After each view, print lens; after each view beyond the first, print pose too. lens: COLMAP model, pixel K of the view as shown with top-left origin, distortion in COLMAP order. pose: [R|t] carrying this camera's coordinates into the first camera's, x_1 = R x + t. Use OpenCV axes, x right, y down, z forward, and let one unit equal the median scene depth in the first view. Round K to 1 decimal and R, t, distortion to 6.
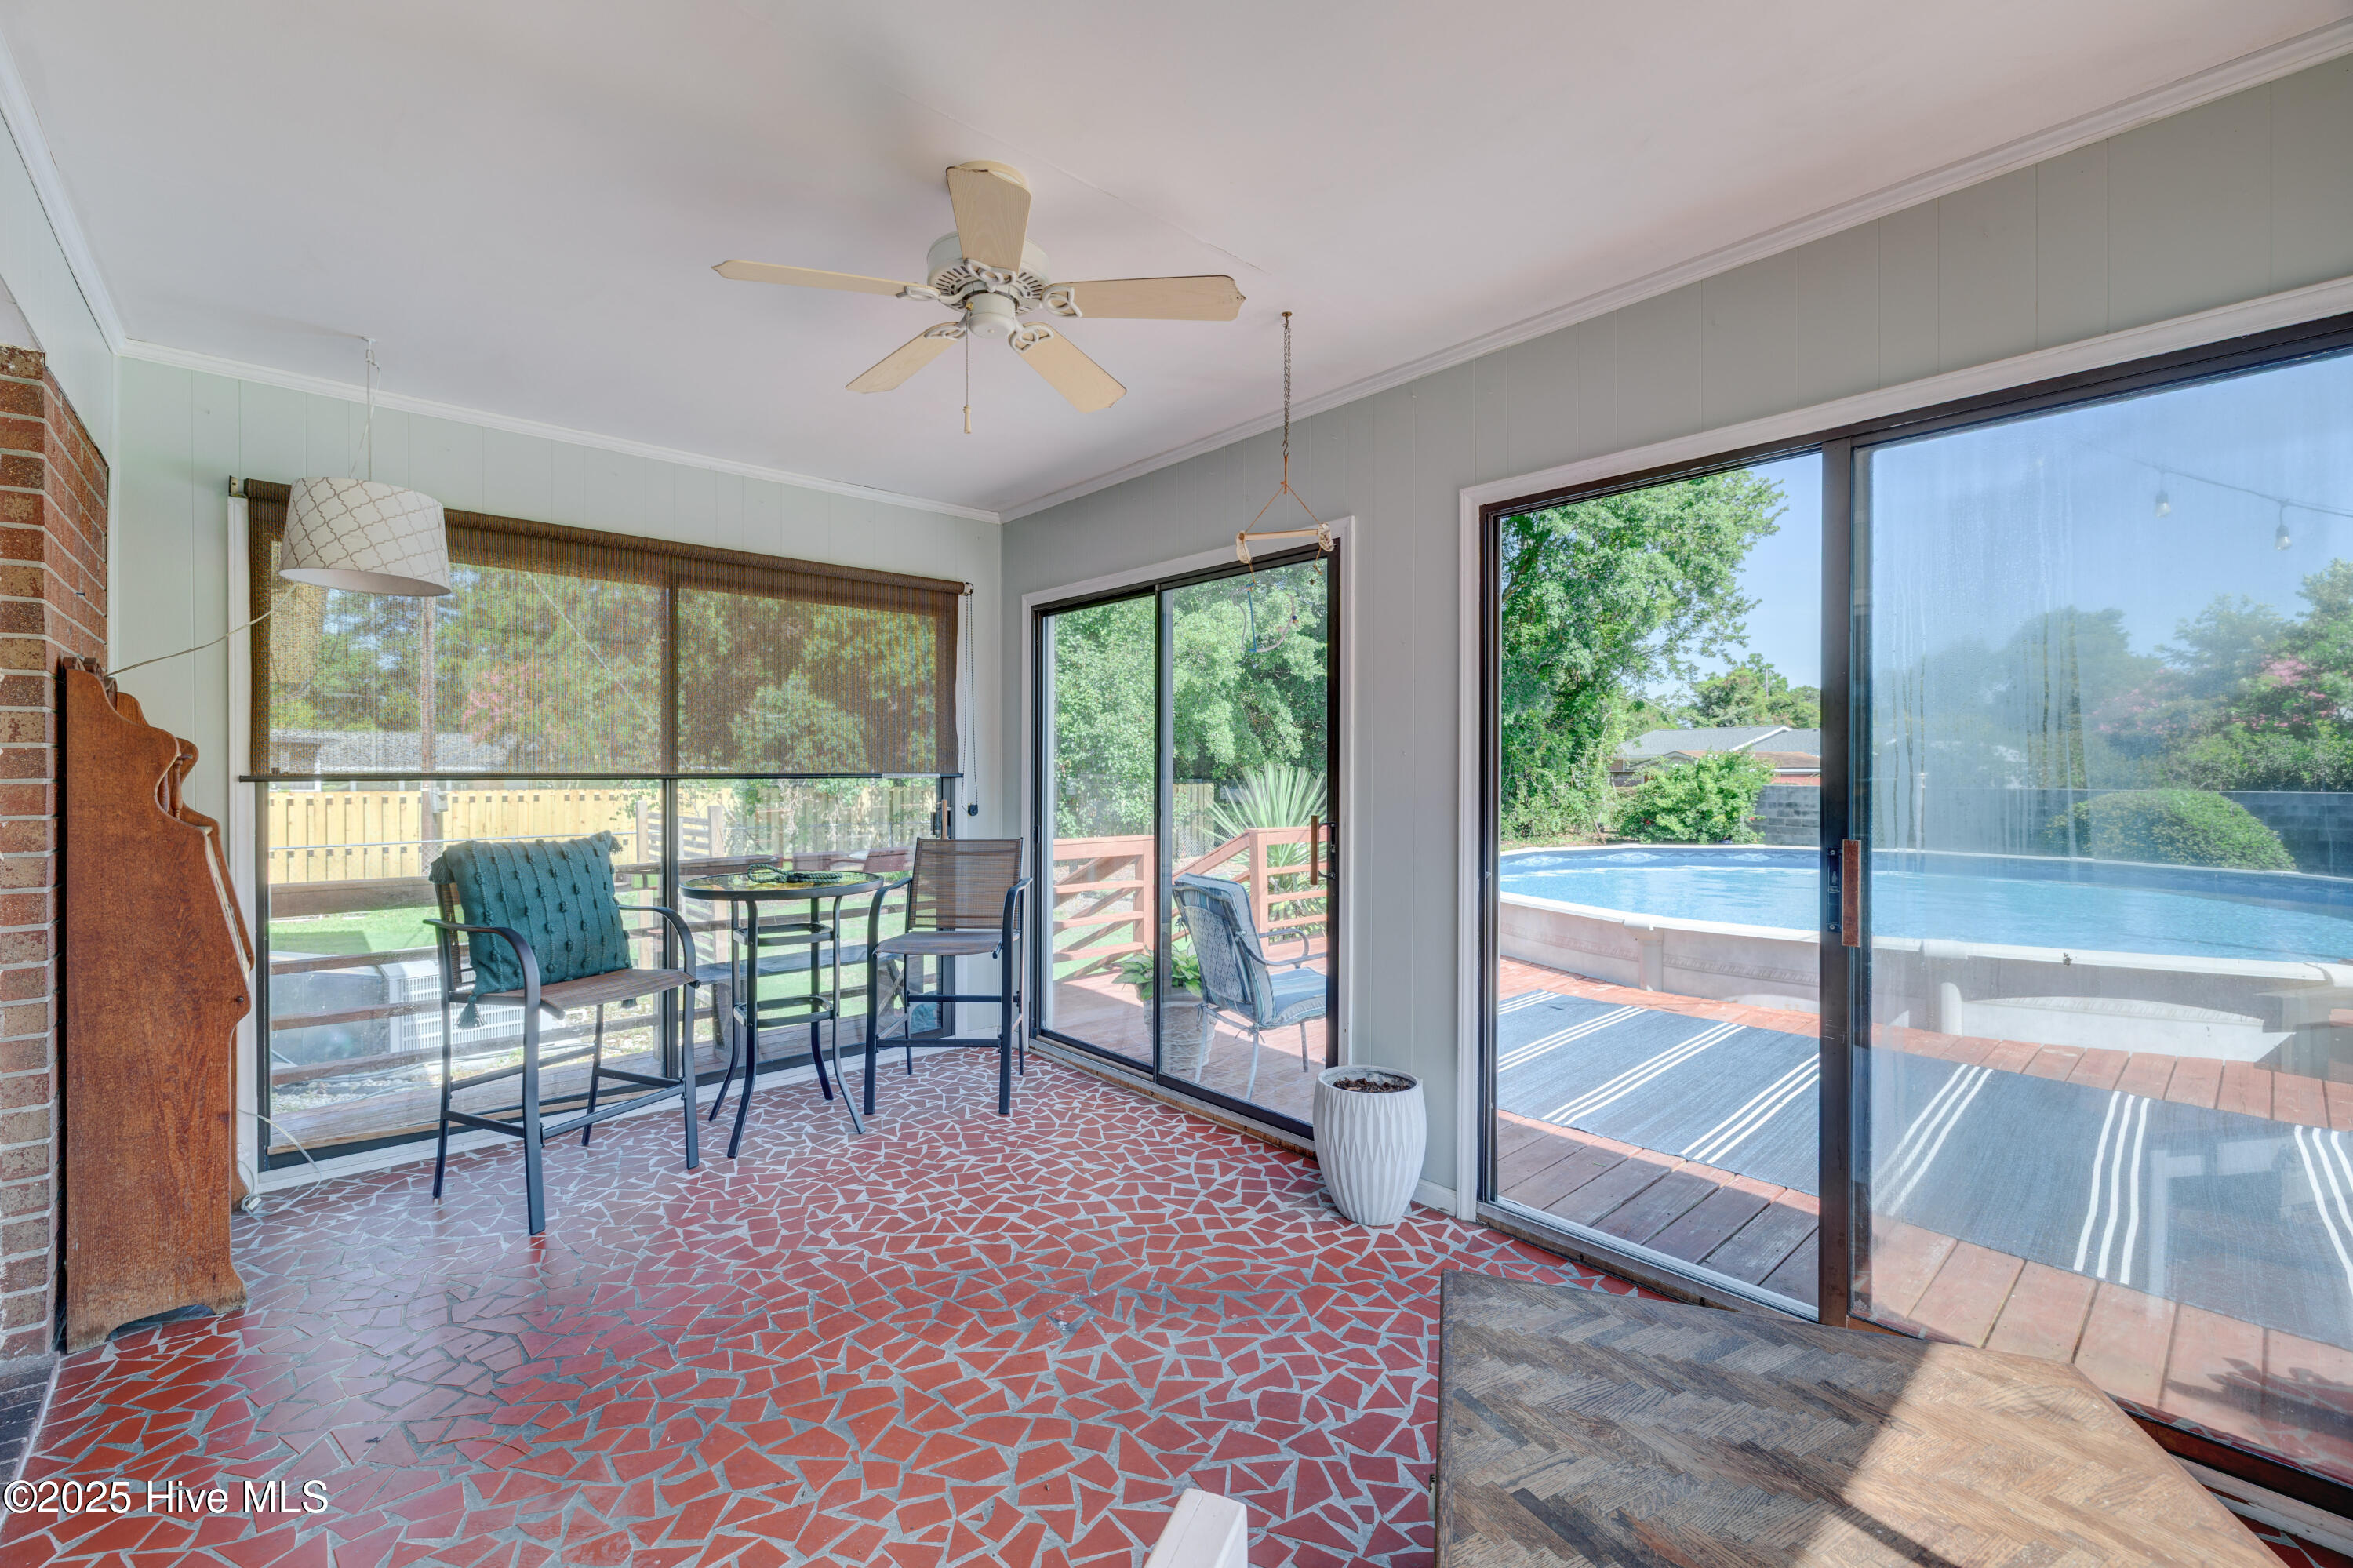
lens RADIAL K [[990.6, 0, 1175.9], [0, 990.6, 785.9], [0, 0, 1]] dist [0.027555, 0.000127]
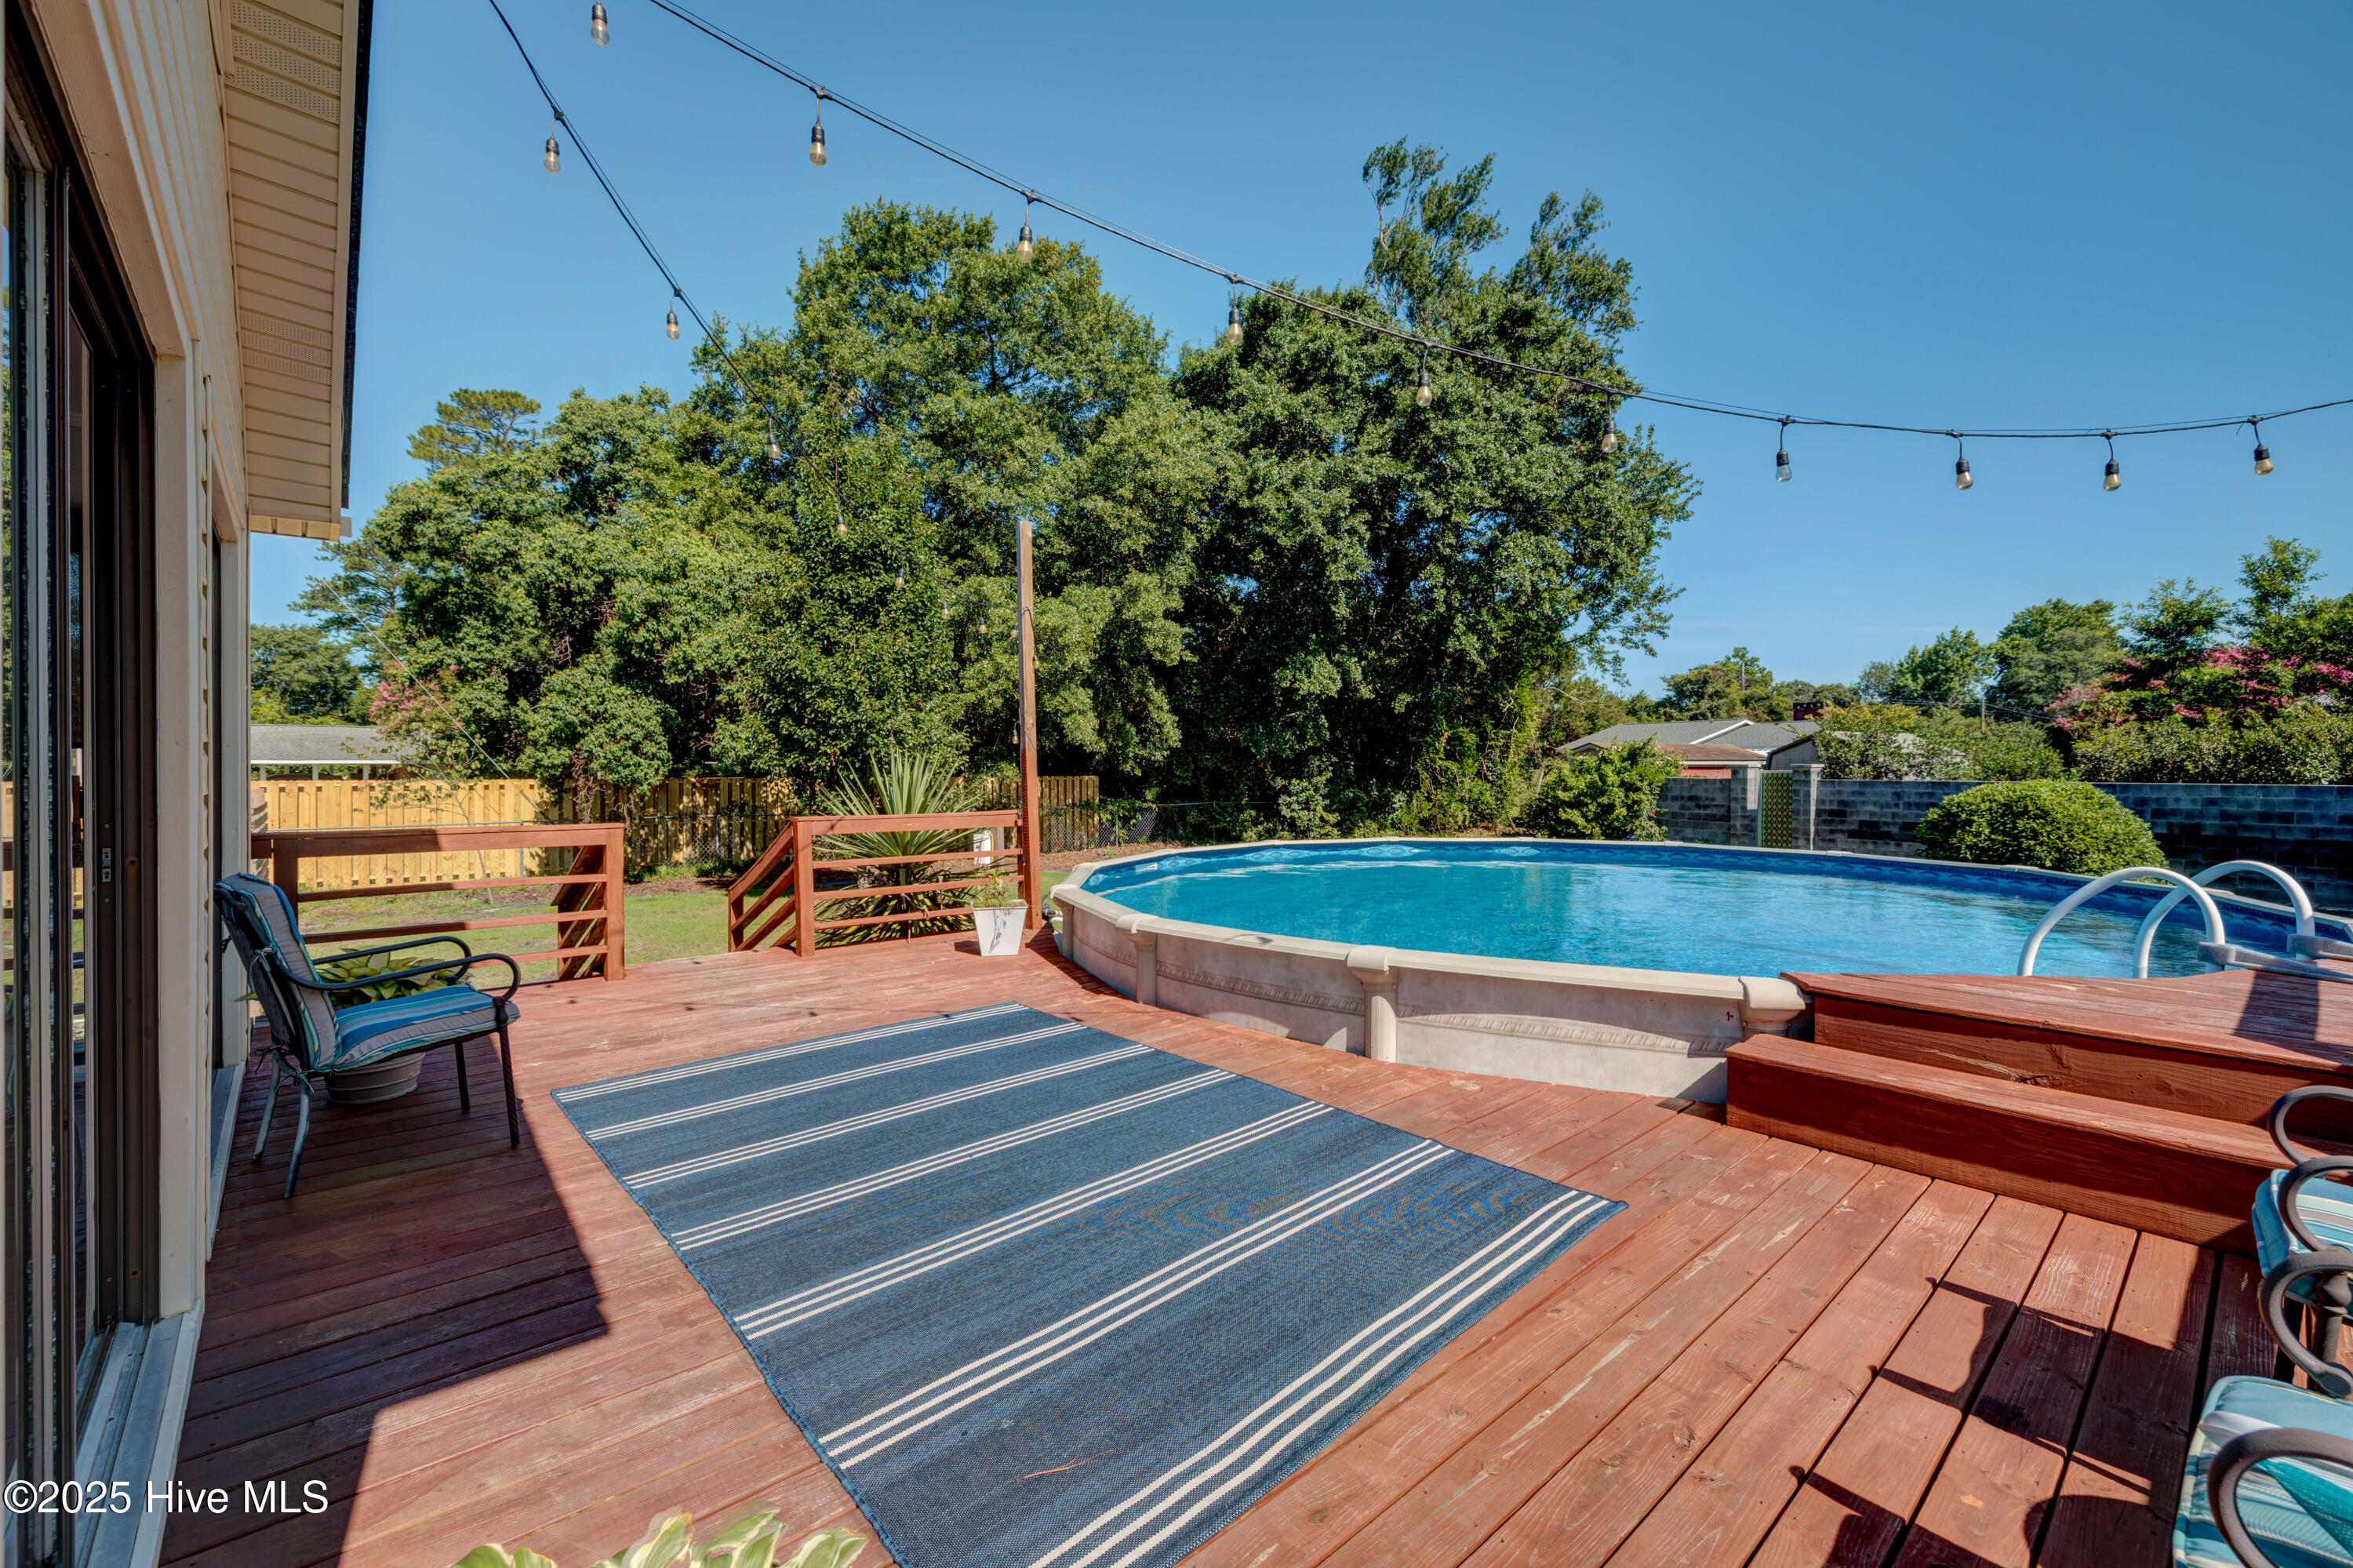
lens RADIAL K [[990.6, 0, 1178.0], [0, 990.6, 766.8], [0, 0, 1]] dist [0.027555, 0.000127]
pose [[0.999950, 0.000381, -0.009951, 0.127929], [-0.000535, 0.999880, -0.015471, 0.004059], [0.009944, 0.015476, 0.999831, 0.037630]]
